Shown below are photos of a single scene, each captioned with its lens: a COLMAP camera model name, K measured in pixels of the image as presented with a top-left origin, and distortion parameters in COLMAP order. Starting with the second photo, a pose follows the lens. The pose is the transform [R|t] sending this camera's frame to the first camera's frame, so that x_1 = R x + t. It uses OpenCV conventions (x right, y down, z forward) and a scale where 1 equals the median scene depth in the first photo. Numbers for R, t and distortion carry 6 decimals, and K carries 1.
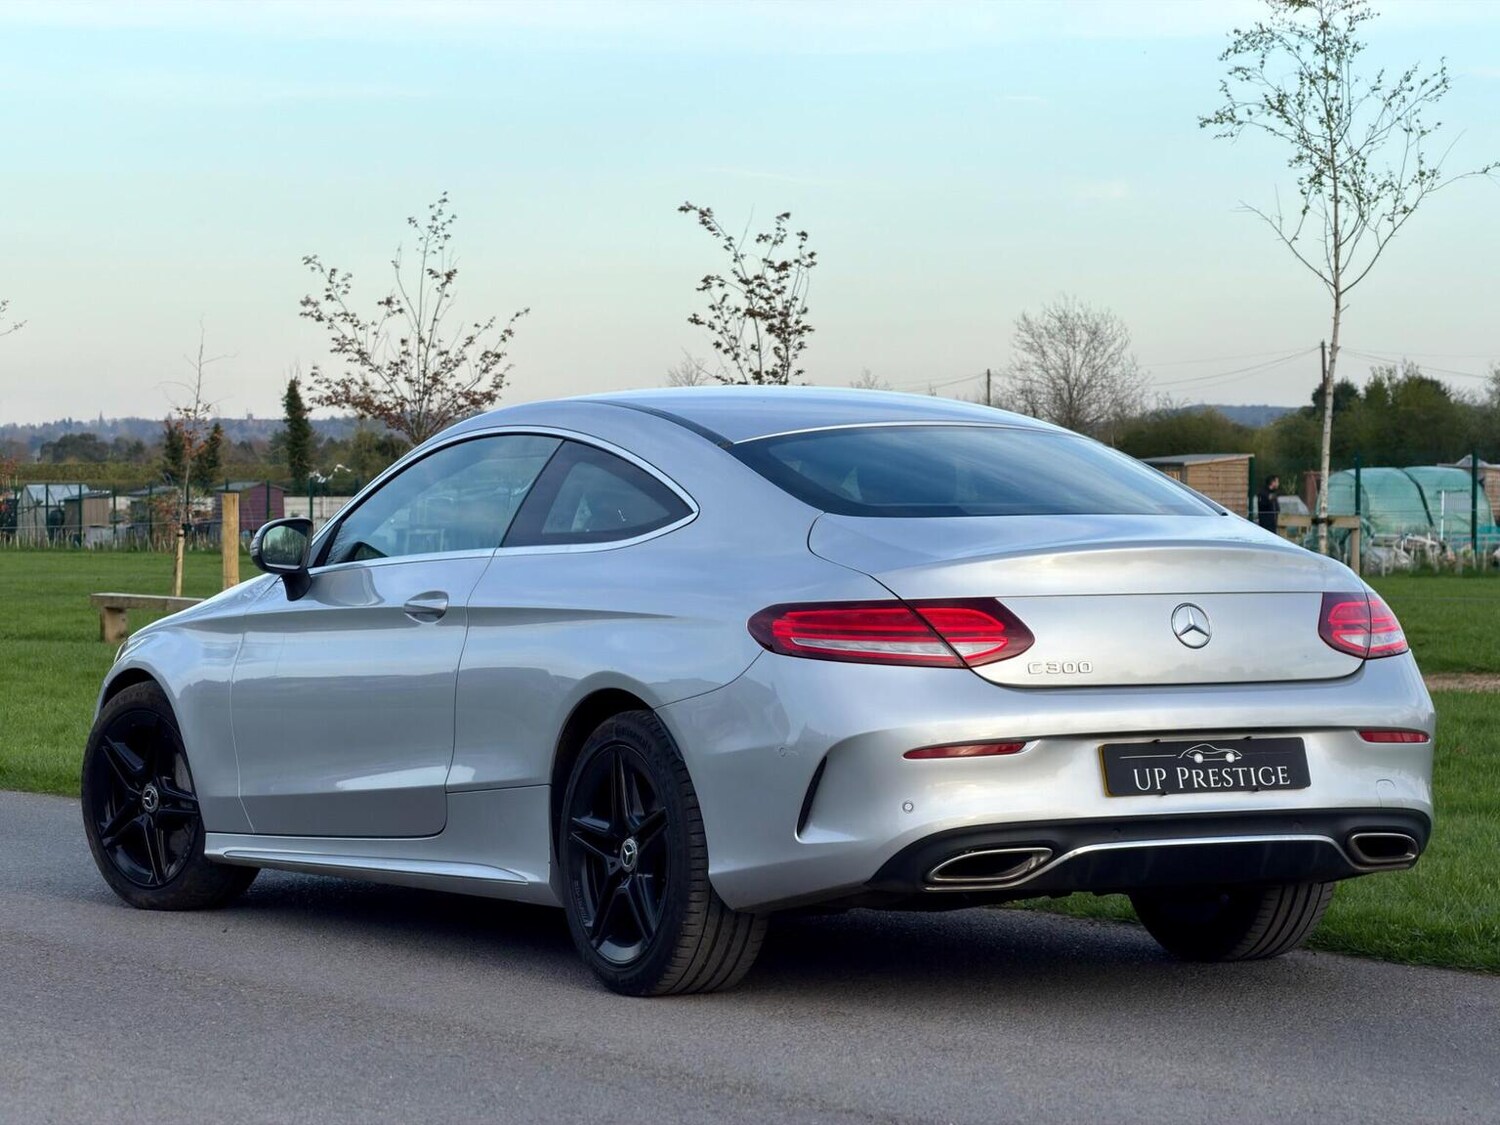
lens RADIAL K [[4692.9, 0, 740.9], [0, 4692.9, 611.2], [0, 0, 1]] dist [0.157862, 1.724518]
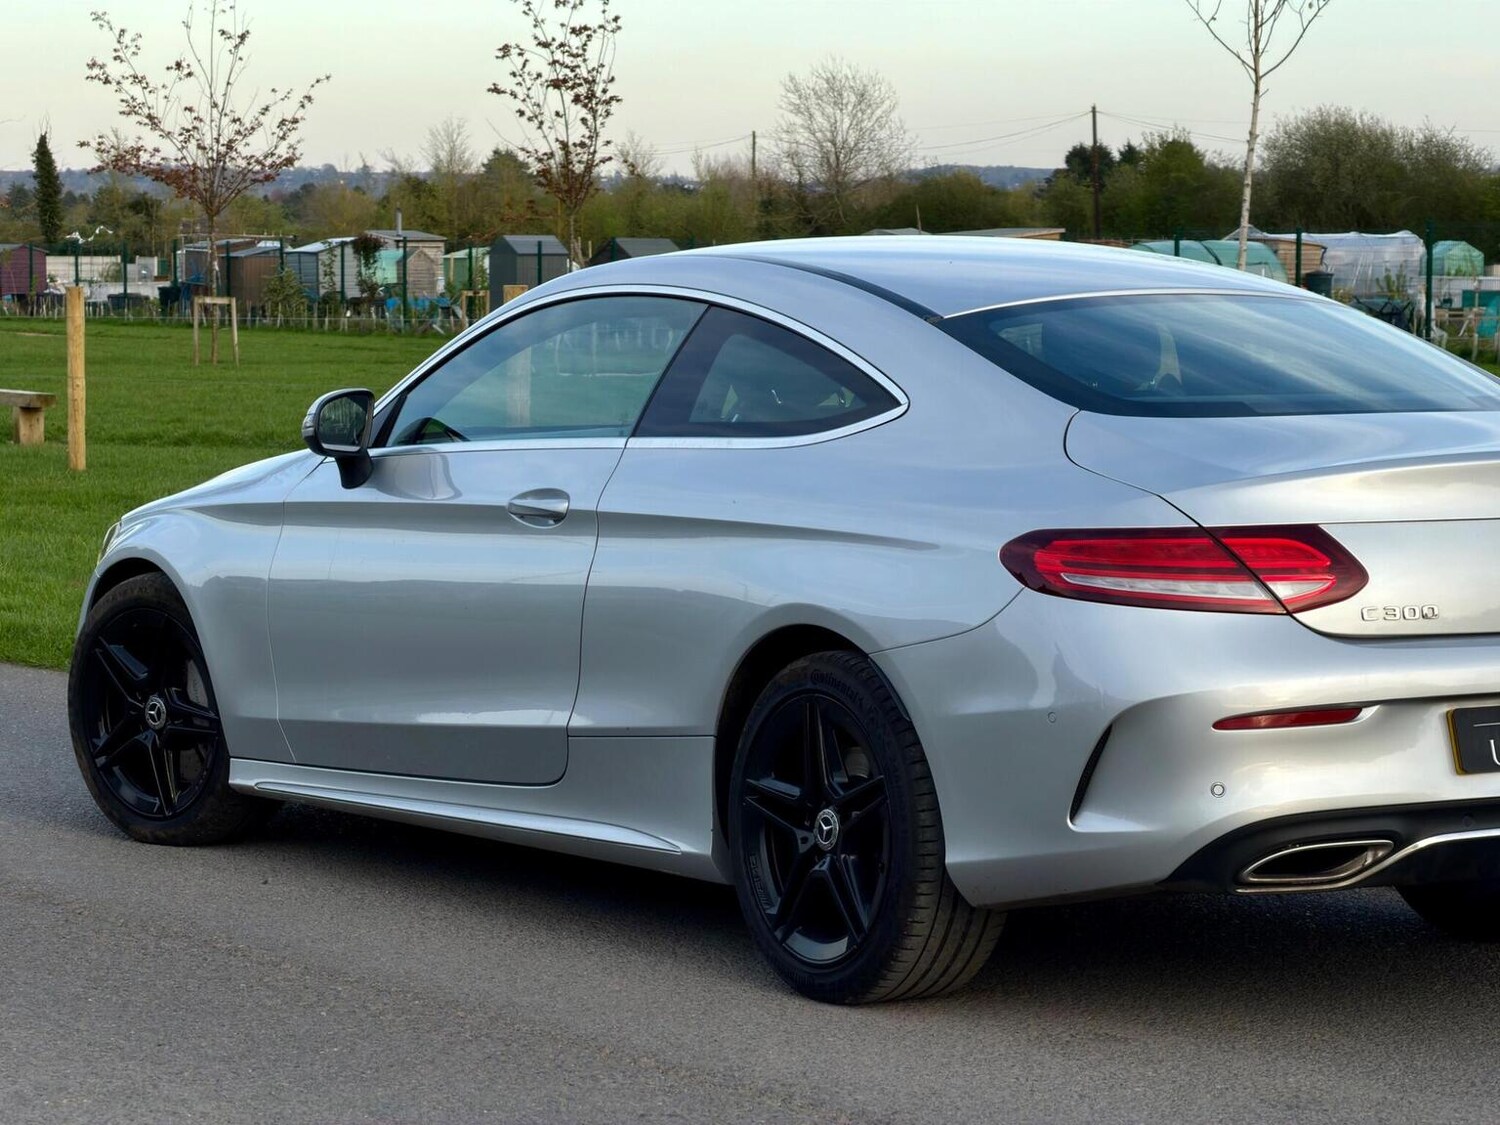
lens RADIAL K [[4692.9, 0, 740.9], [0, 4692.9, 611.2], [0, 0, 1]] dist [0.157862, 1.724518]
pose [[0.998454, 0.002455, 0.055526, -0.072423], [-0.005310, 0.998668, 0.051328, -0.023595], [-0.055326, -0.051543, 0.997137, 0.167377]]
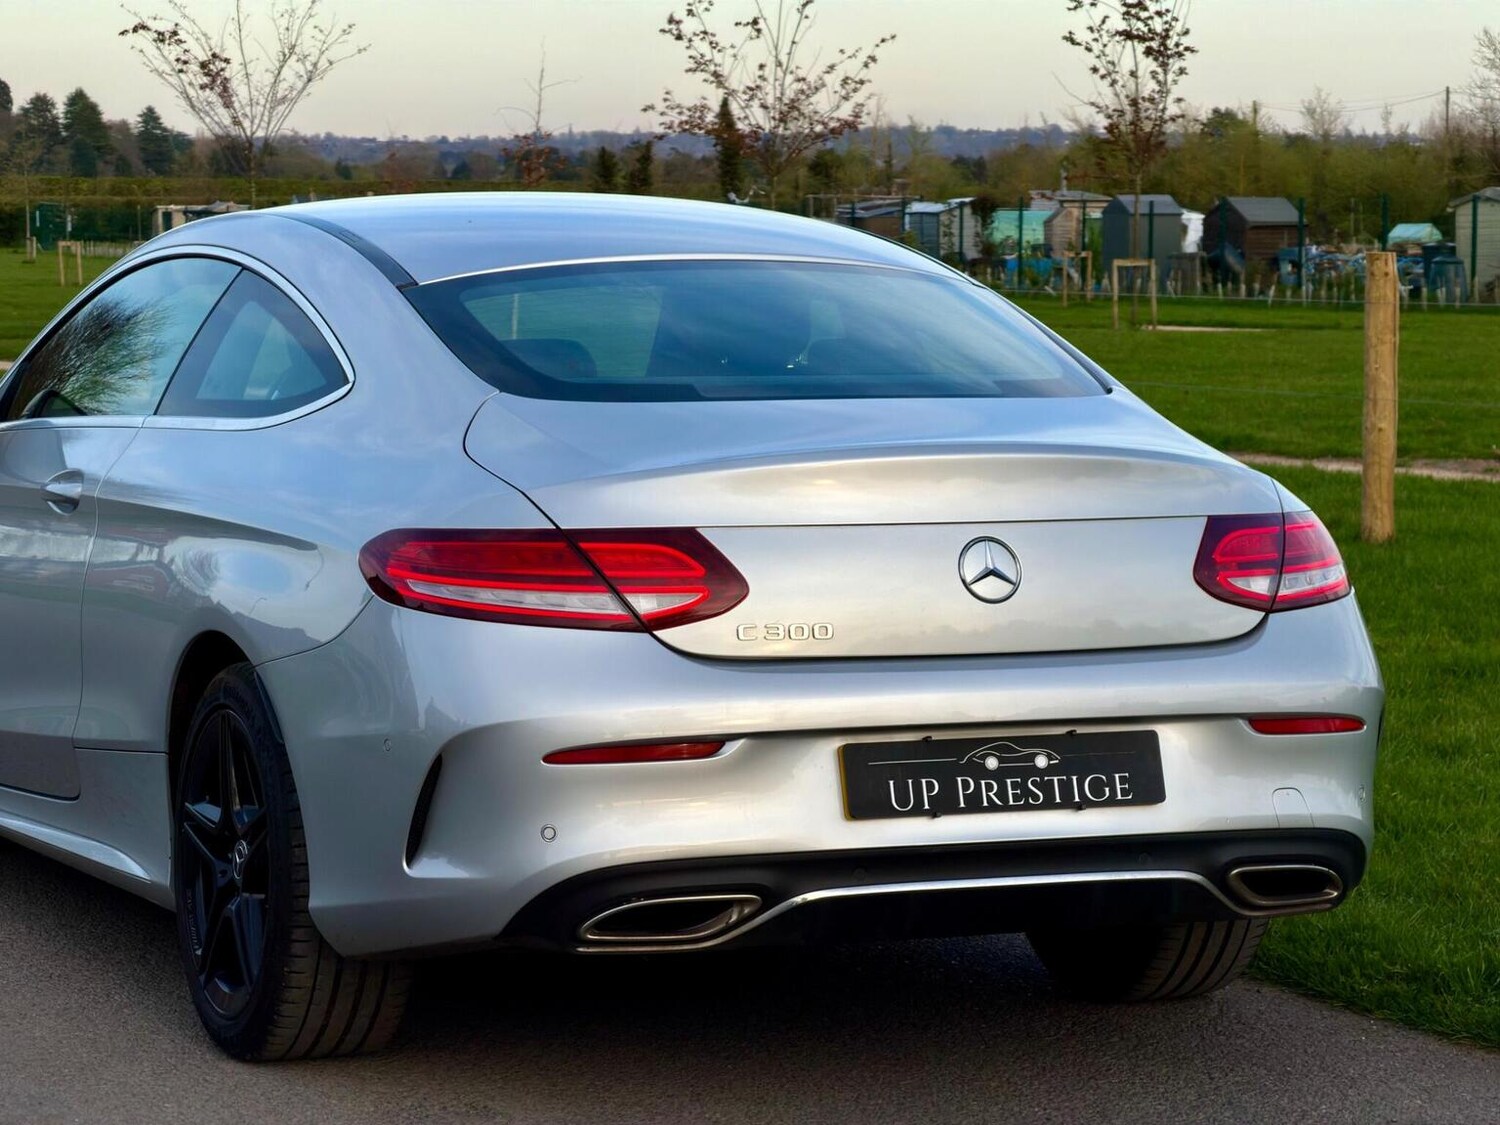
lens RADIAL K [[4692.9, 0, 740.9], [0, 4692.9, 611.2], [0, 0, 1]] dist [0.157862, 1.724518]
pose [[0.994907, 0.017268, -0.099306, 0.105979], [-0.011237, 0.998076, 0.060975, -0.026886], [0.100168, -0.059549, 0.993187, 0.256305]]
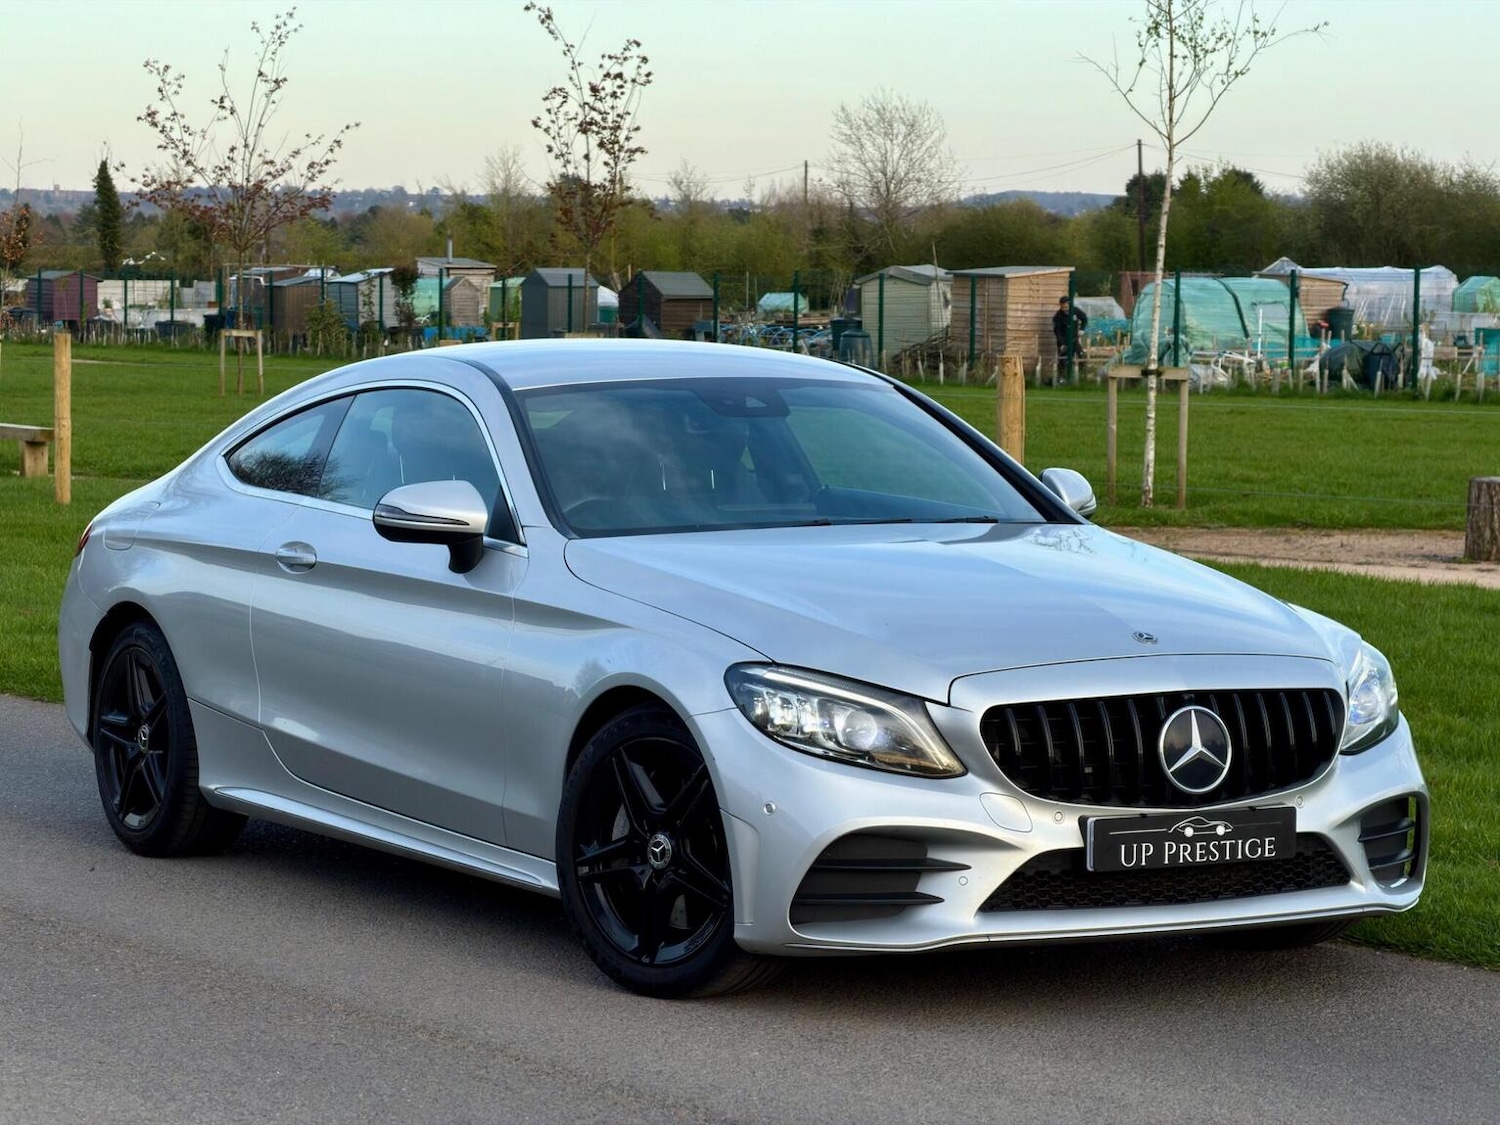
lens RADIAL K [[4692.9, 0, 740.9], [0, 4692.9, 611.2], [0, 0, 1]] dist [0.157862, 1.724518]
pose [[0.999108, 0.010971, 0.040790, -0.012773], [-0.012873, 0.998828, 0.046660, -0.036296], [-0.040230, -0.047144, 0.998078, -0.009321]]
